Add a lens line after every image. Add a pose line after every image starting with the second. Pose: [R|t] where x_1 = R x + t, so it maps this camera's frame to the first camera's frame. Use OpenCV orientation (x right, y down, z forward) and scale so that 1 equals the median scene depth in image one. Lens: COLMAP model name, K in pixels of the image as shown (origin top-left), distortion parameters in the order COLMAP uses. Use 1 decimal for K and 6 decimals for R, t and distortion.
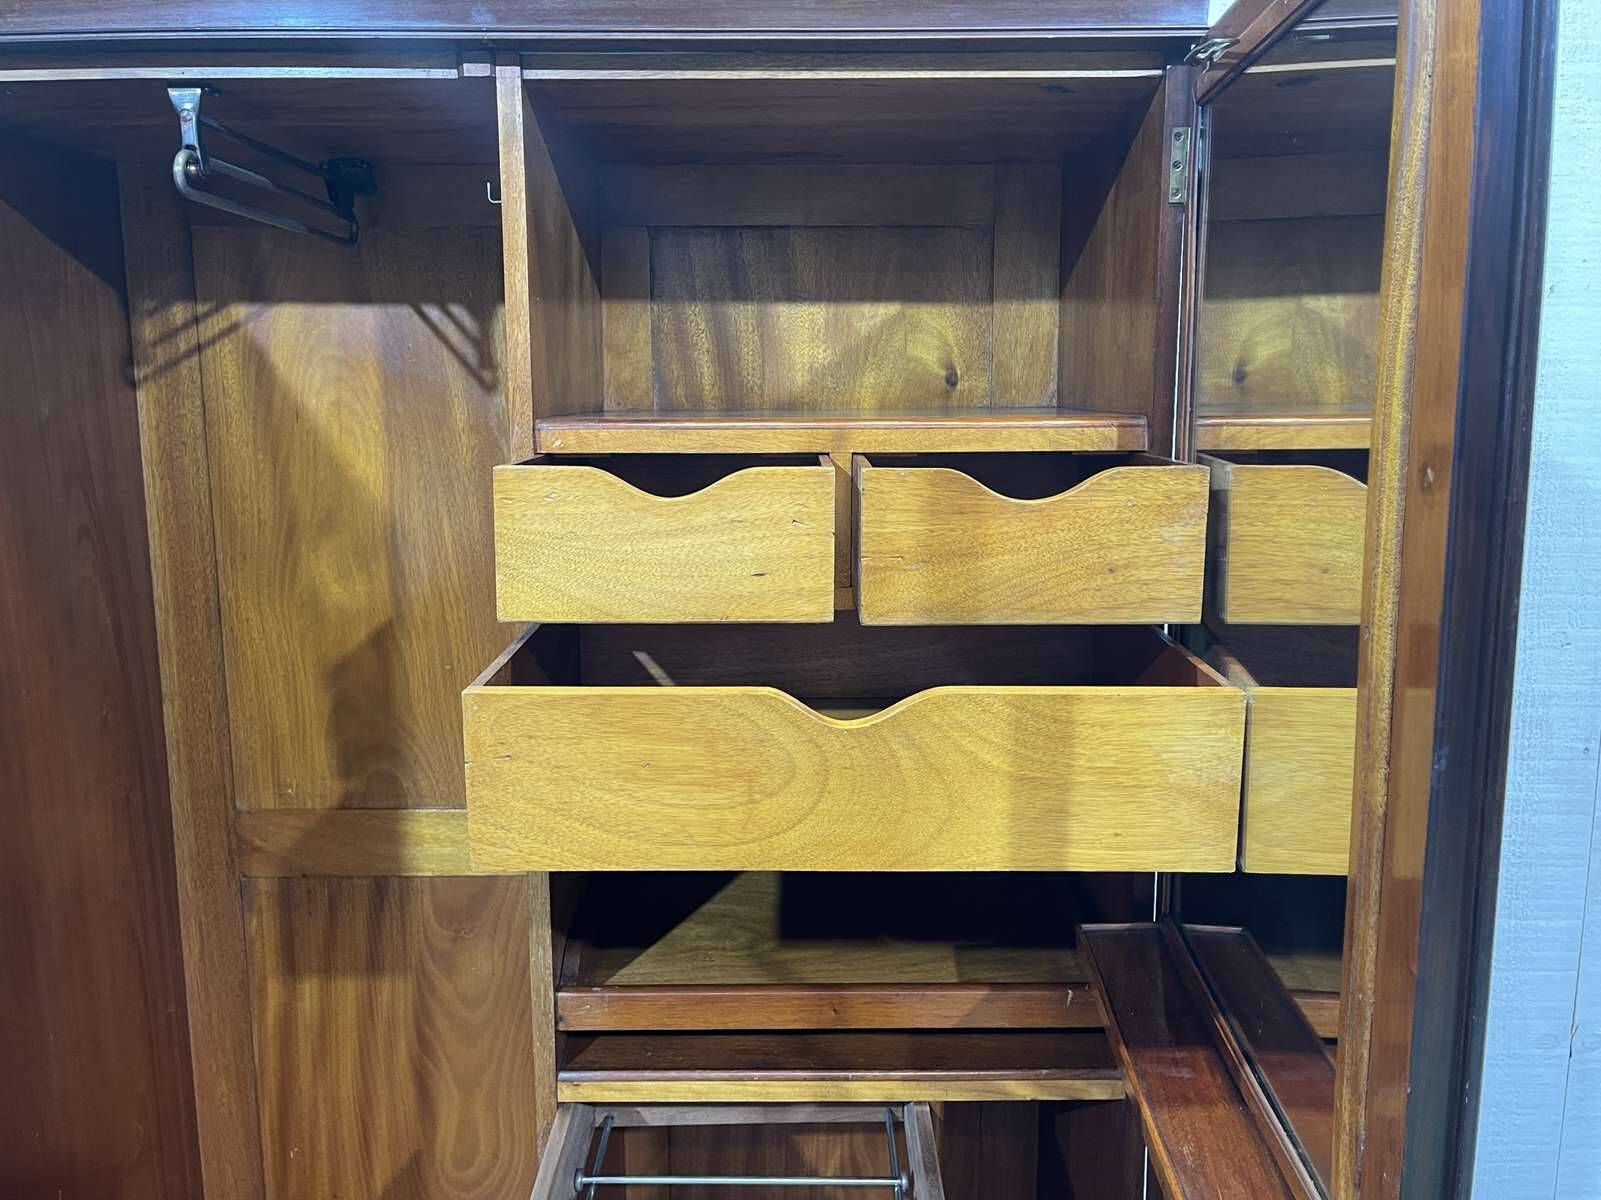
lens RADIAL K [[1277.9, 0, 807.0], [0, 1277.9, 594.3], [0, 0, 1]] dist [0.062765, -0.079382]
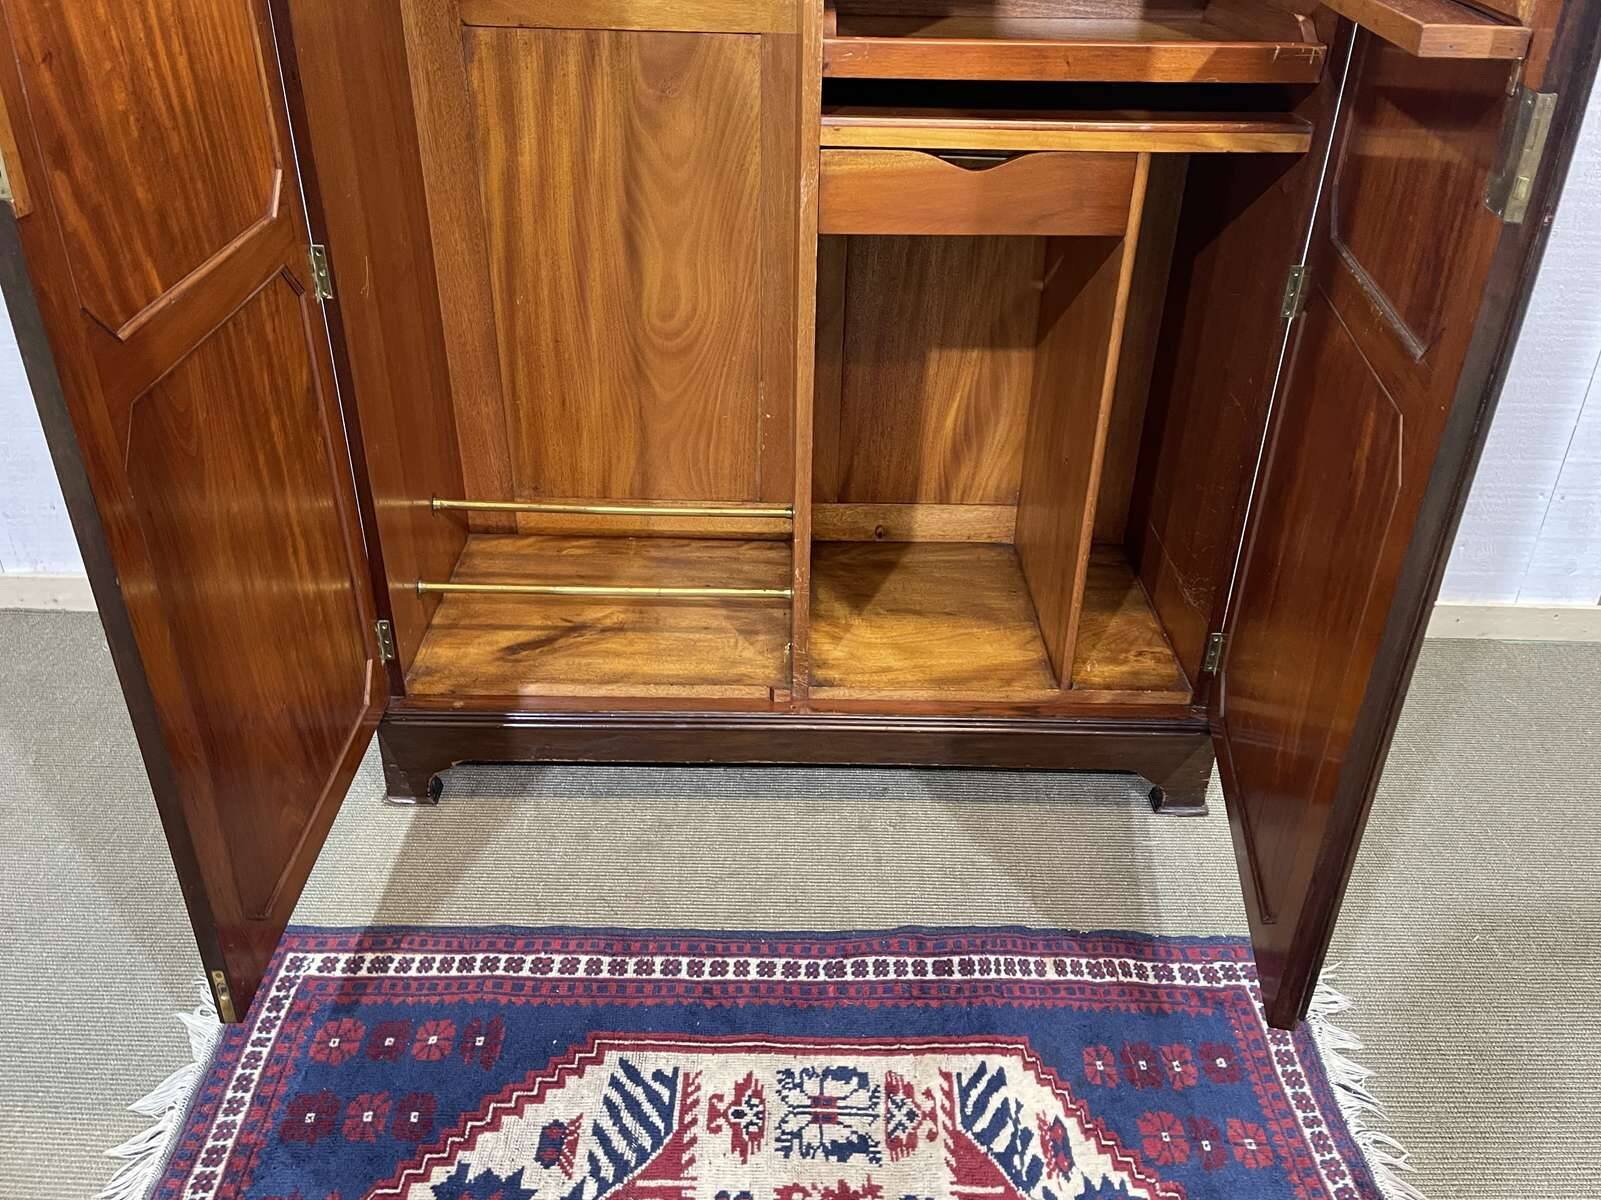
lens RADIAL K [[1277.9, 0, 803.6], [0, 1277.9, 590.4], [0, 0, 1]] dist [0.062765, -0.079382]
pose [[0.999698, 0.019106, 0.015461, -0.168726], [-0.023452, 0.929759, 0.367421, 0.263466], [-0.007355, -0.367673, 0.929926, -0.175432]]
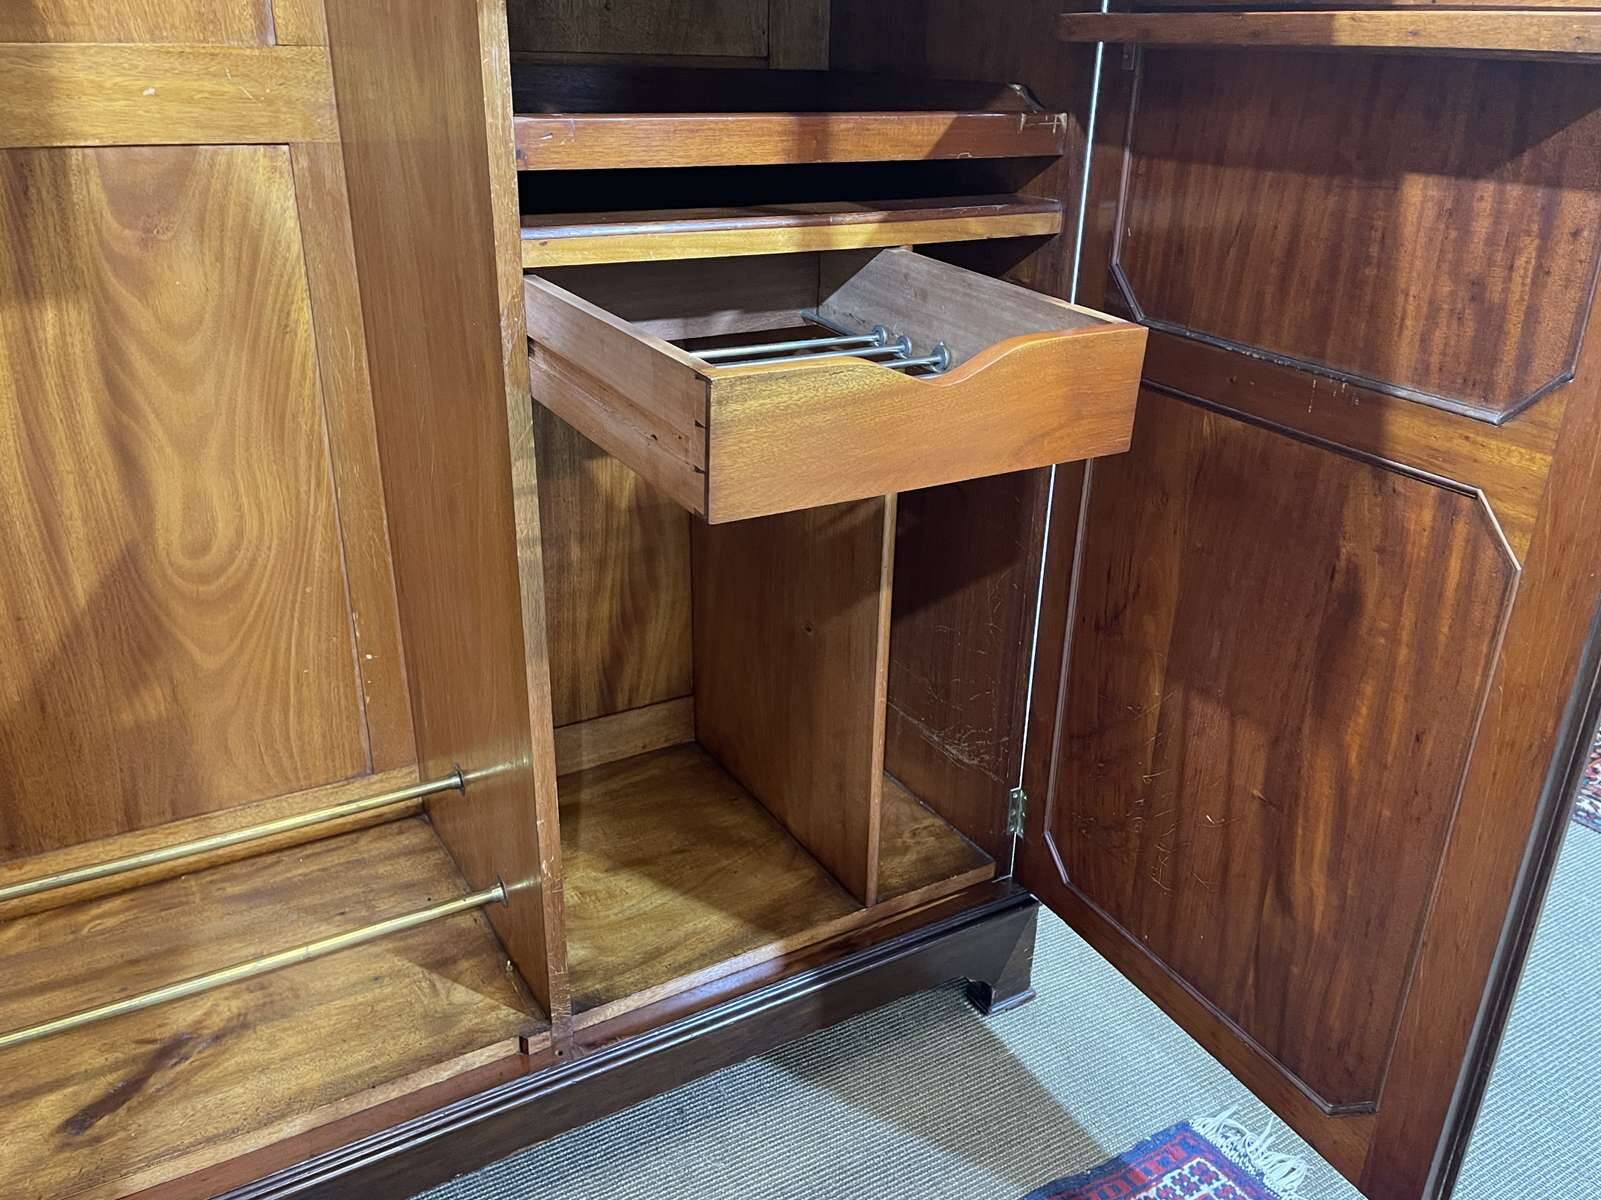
lens RADIAL K [[1277.9, 0, 805.8], [0, 1277.9, 612.7], [0, 0, 1]] dist [0.062765, -0.079382]
pose [[0.856886, -0.184250, 0.481455, -0.361310], [0.050804, 0.959581, 0.276808, 0.299174], [-0.512997, -0.212733, 0.831612, 0.150307]]
